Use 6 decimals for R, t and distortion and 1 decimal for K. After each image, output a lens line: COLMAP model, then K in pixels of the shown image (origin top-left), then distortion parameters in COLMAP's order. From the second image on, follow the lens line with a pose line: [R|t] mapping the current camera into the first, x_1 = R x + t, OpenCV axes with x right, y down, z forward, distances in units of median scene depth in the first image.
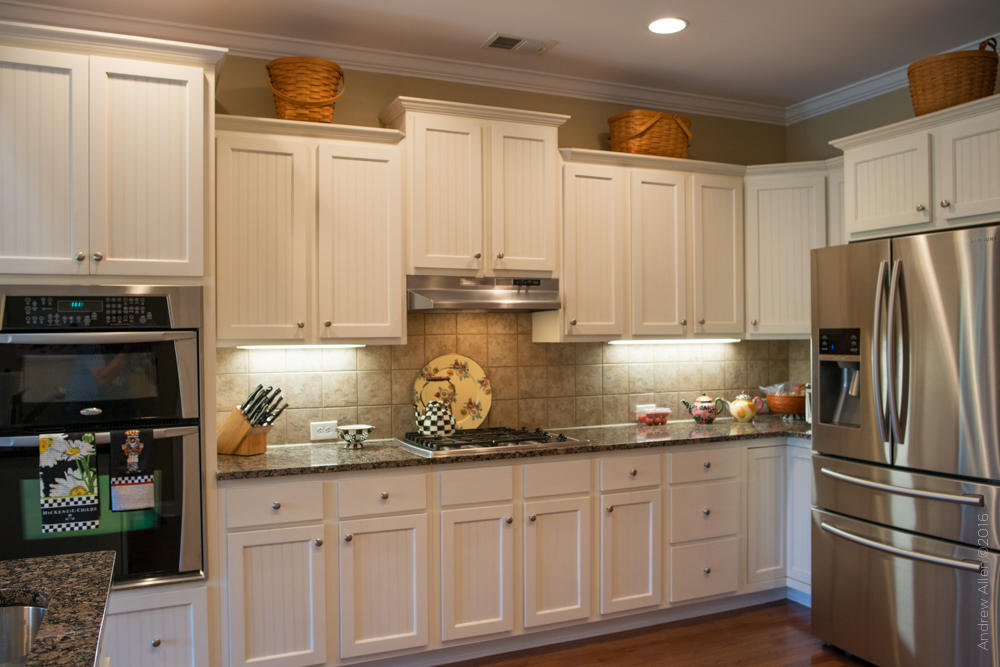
lens RADIAL K [[812.3, 0, 499.2], [0, 812.3, 334.4], [0, 0, 1]] dist [-0.070669, 0.059150]
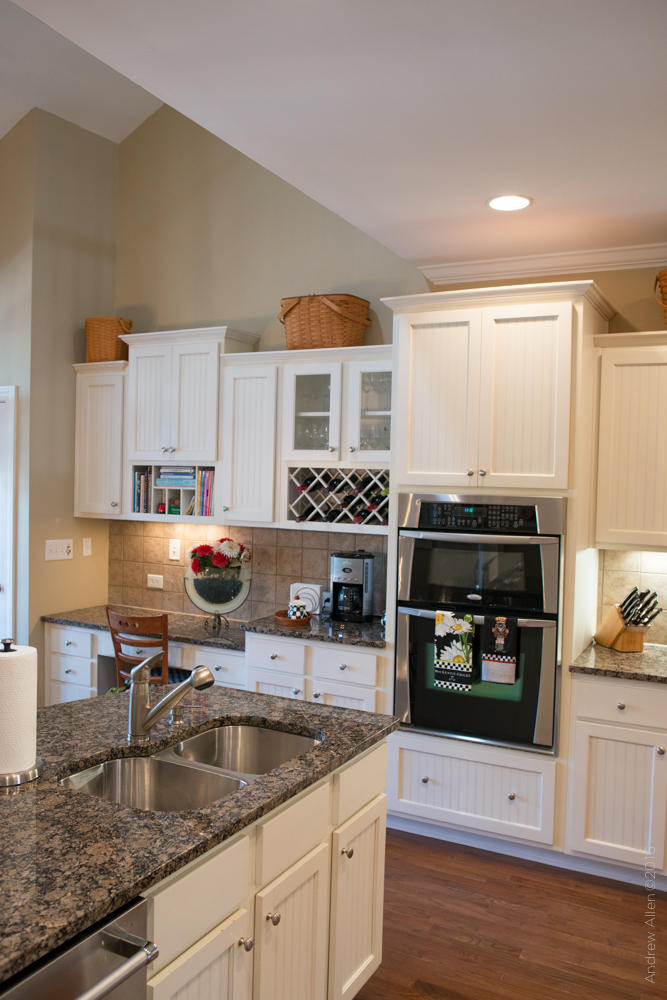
lens RADIAL K [[812.3, 0, 330.1], [0, 812.3, 499.5], [0, 0, 1]] dist [-0.070669, 0.059150]
pose [[0.613365, 0.046077, -0.788454, 0.334056], [-0.026949, 0.998936, 0.037413, -0.095275], [0.789339, -0.001700, 0.613955, 0.053481]]
